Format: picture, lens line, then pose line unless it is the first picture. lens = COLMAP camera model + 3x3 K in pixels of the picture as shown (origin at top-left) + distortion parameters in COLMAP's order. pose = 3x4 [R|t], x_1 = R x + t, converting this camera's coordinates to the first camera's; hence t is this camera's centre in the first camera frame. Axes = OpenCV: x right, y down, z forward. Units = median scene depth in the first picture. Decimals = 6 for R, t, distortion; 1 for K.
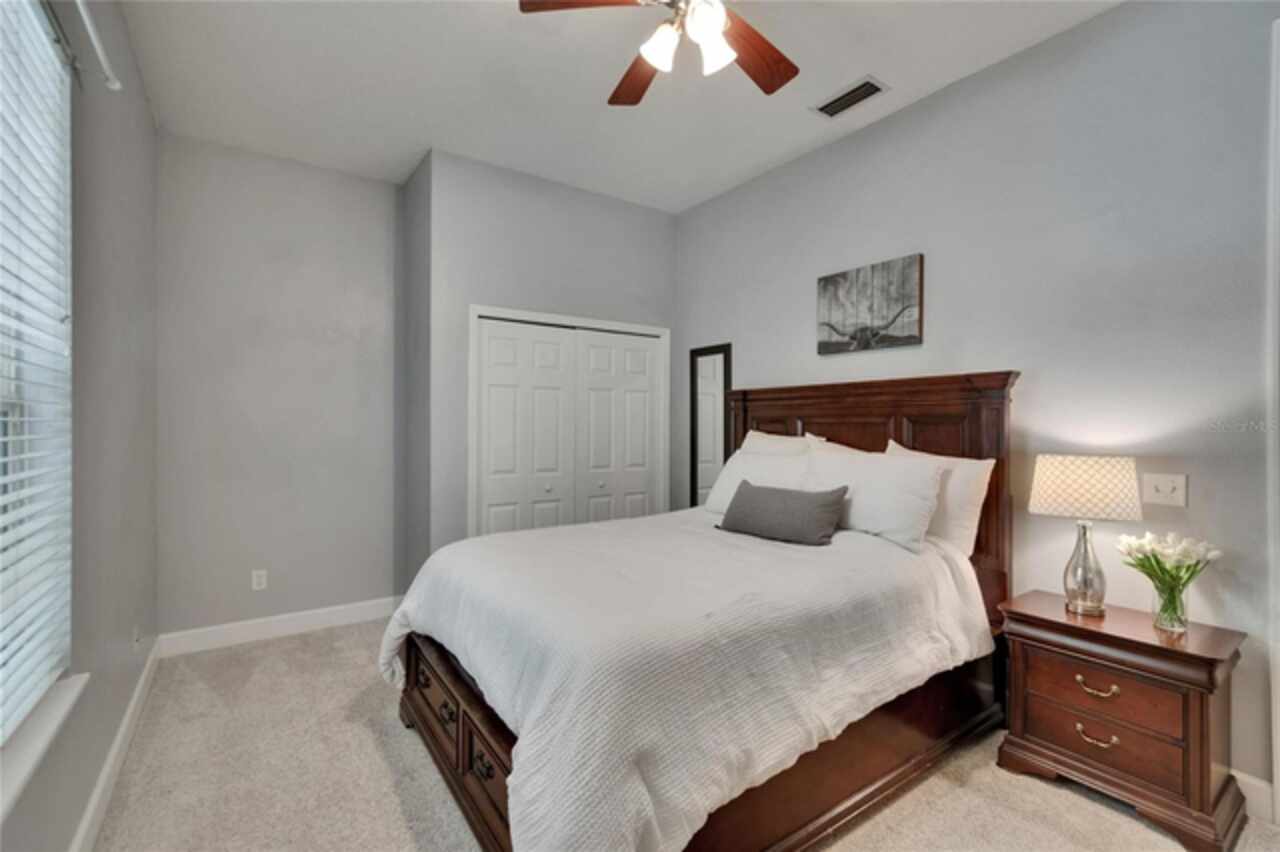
lens RADIAL K [[573.0, 0, 638.3], [0, 573.0, 425.3], [0, 0, 1]] dist [0.002412, 0.000126]
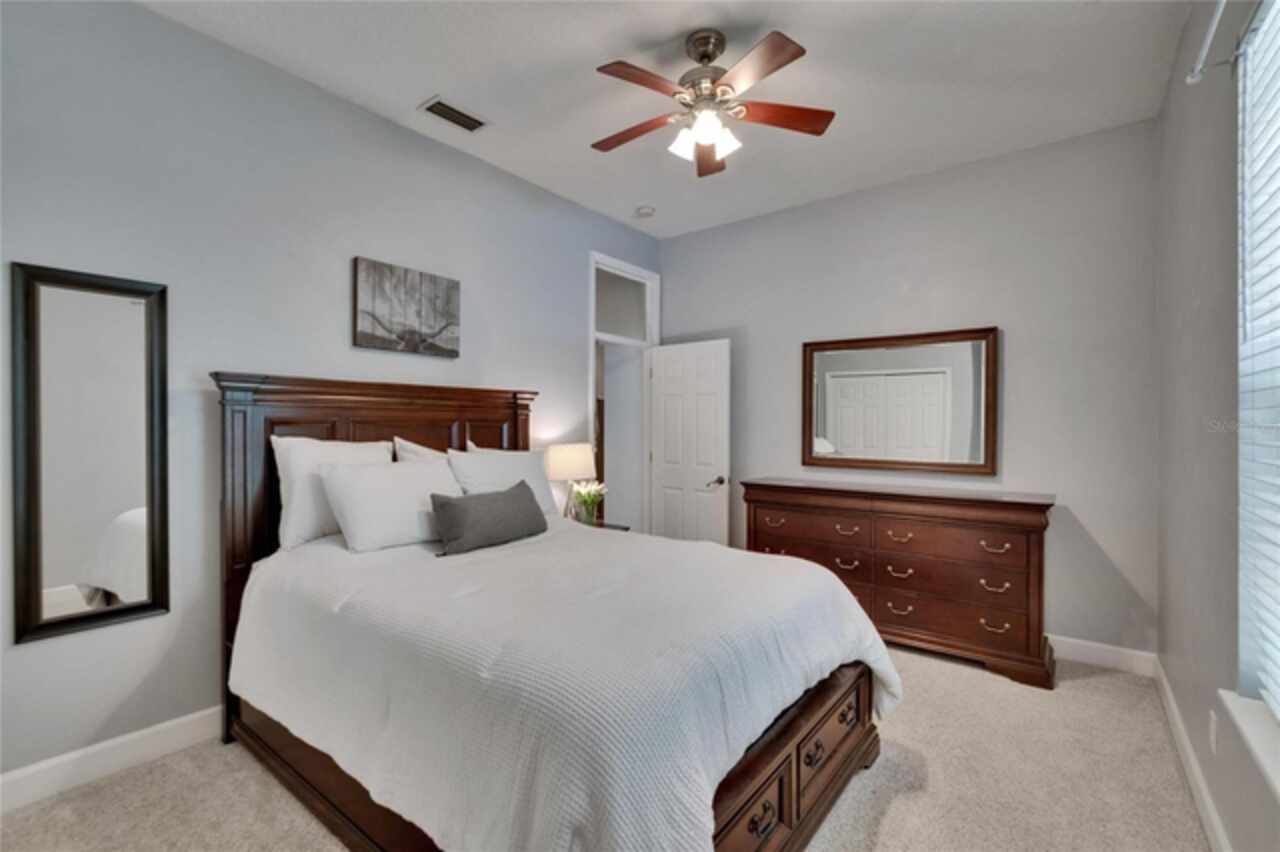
lens RADIAL K [[573.0, 0, 634.5], [0, 573.0, 426.0], [0, 0, 1]] dist [0.002412, 0.000126]
pose [[-0.303640, -0.000565, 0.952787, -0.683971], [0.001173, 0.999999, 0.000967, -0.004516], [-0.952786, 0.001412, -0.303639, 0.946172]]
